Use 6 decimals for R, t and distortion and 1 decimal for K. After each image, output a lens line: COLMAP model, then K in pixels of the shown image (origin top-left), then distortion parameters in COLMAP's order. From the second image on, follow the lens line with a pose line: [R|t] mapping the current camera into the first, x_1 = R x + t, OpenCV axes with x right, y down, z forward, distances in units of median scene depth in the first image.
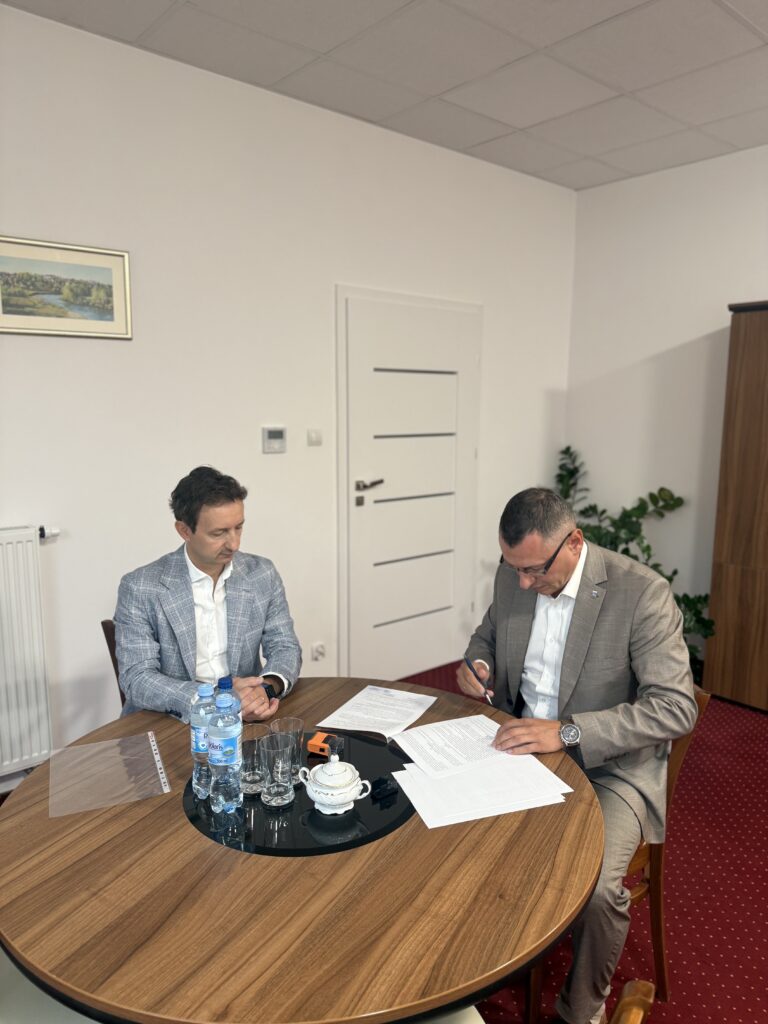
lens RADIAL K [[712.9, 0, 382.3], [0, 712.9, 516.4], [0, 0, 1]] dist [0.056621, -0.064533]
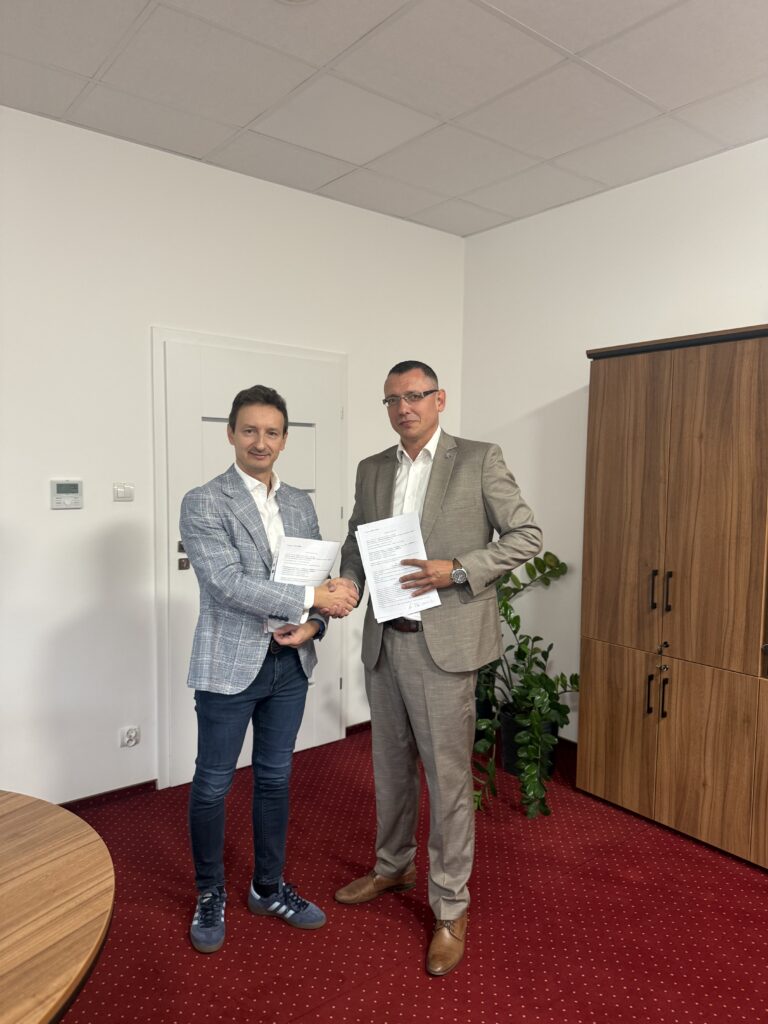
lens RADIAL K [[712.9, 0, 387.4], [0, 712.9, 519.7], [0, 0, 1]] dist [0.056621, -0.064533]
pose [[0.999361, 0.008477, -0.034727, 0.369463], [-0.011275, 0.996635, -0.081183, -0.009446], [0.033922, 0.081522, 0.996094, 0.156451]]
